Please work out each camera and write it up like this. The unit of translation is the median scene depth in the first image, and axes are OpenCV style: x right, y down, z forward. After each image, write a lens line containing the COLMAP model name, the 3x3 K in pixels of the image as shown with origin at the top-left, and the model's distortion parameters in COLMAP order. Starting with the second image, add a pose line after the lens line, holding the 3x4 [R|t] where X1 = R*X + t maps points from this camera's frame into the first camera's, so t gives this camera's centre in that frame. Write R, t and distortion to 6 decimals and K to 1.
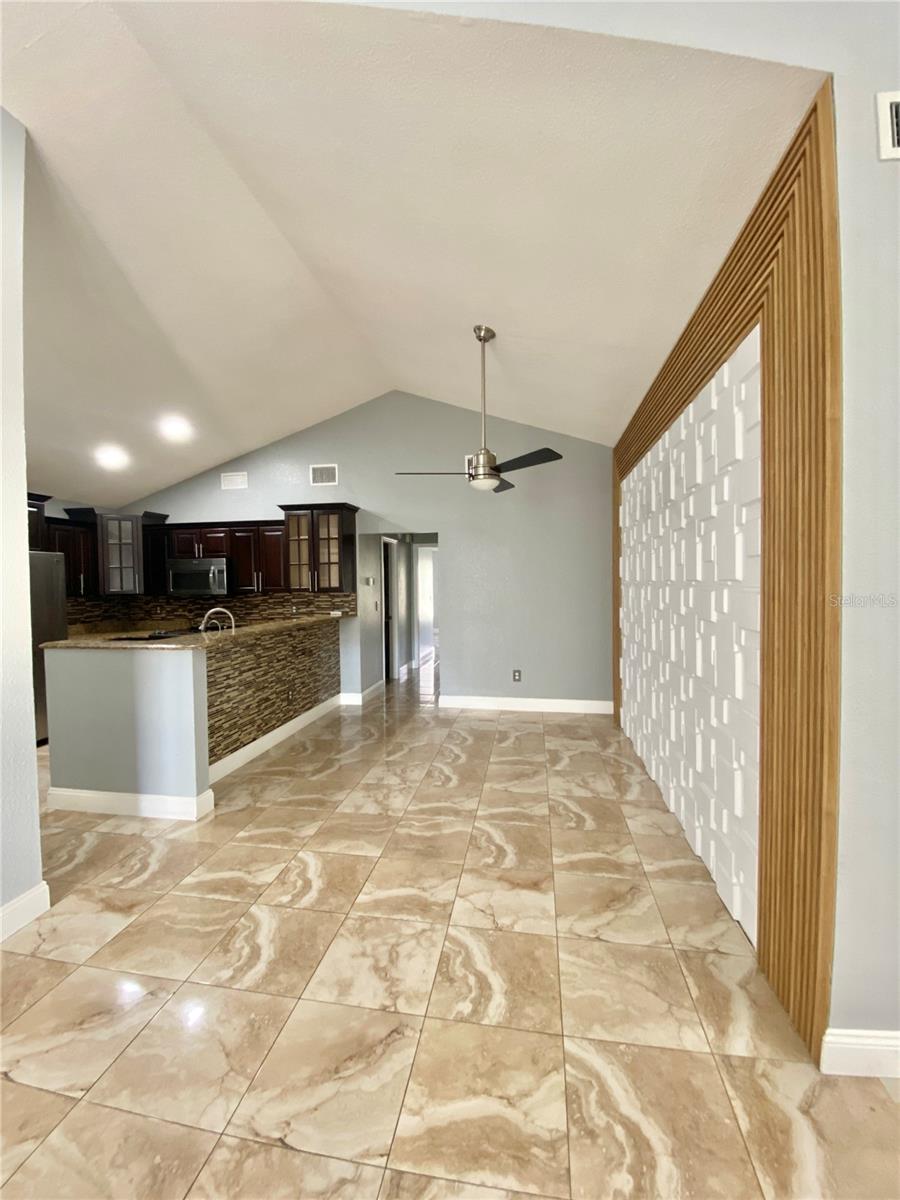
lens RADIAL K [[485.1, 0, 450.0], [0, 485.1, 600.0], [0, 0, 1]] dist [0.034489, -0.025479]
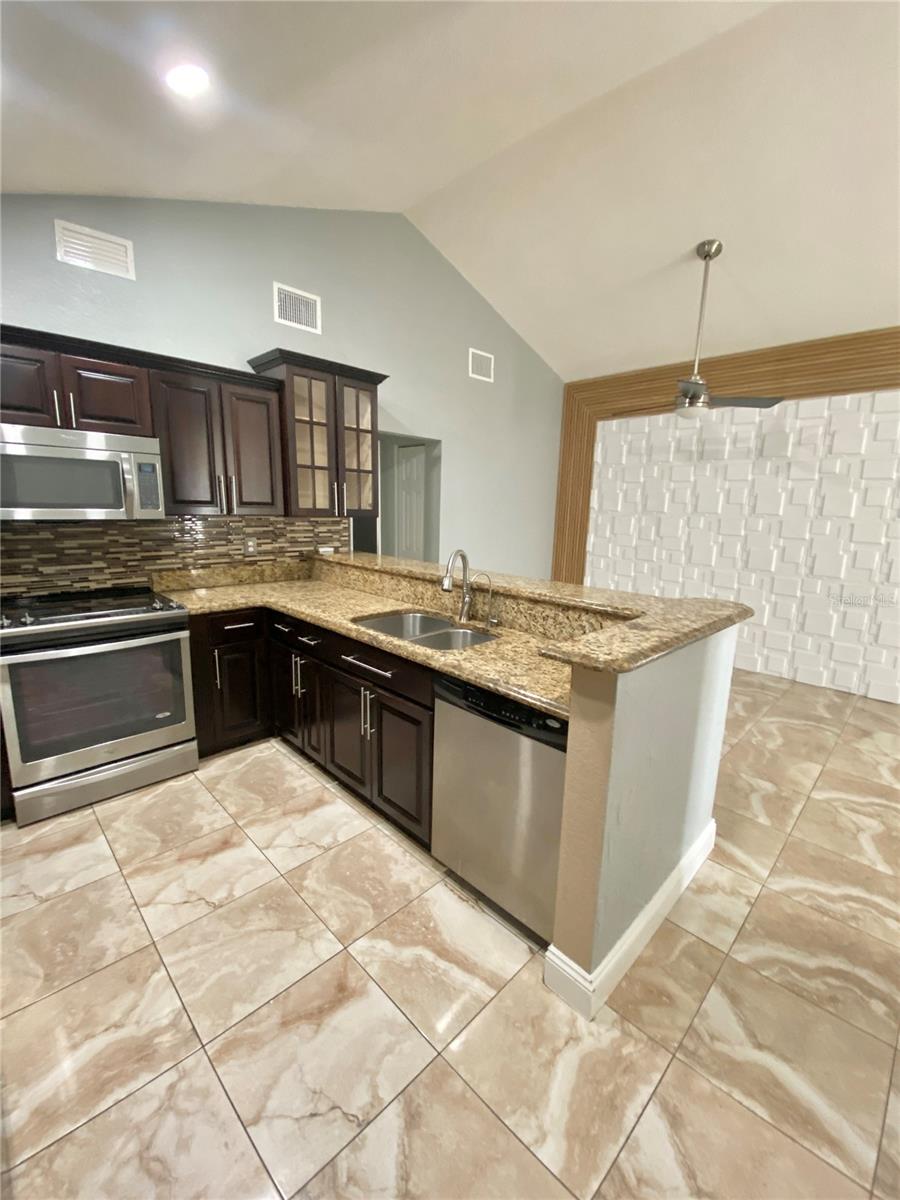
lens RADIAL K [[485.1, 0, 450.0], [0, 485.1, 600.0], [0, 0, 1]] dist [0.034489, -0.025479]
pose [[0.578366, -0.127491, 0.805754, -0.670602], [-0.001676, 0.987525, 0.157455, -0.009114], [-0.815776, -0.092417, 0.570937, 0.494072]]
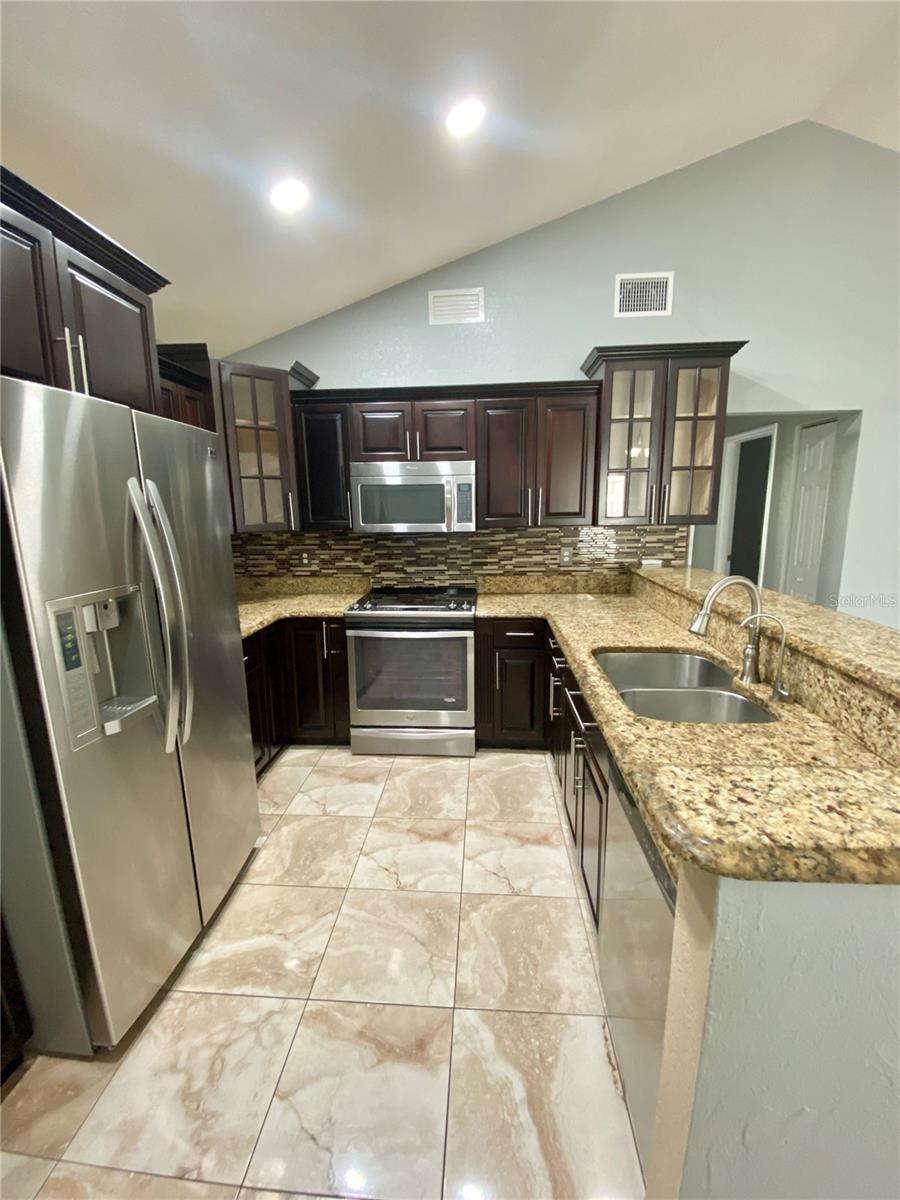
lens RADIAL K [[485.1, 0, 450.0], [0, 485.1, 600.0], [0, 0, 1]] dist [0.034489, -0.025479]
pose [[0.993987, -0.022462, 0.107173, -0.531000], [0.006045, 0.988498, 0.151111, -0.016965], [-0.109335, -0.149554, 0.982690, 0.465725]]
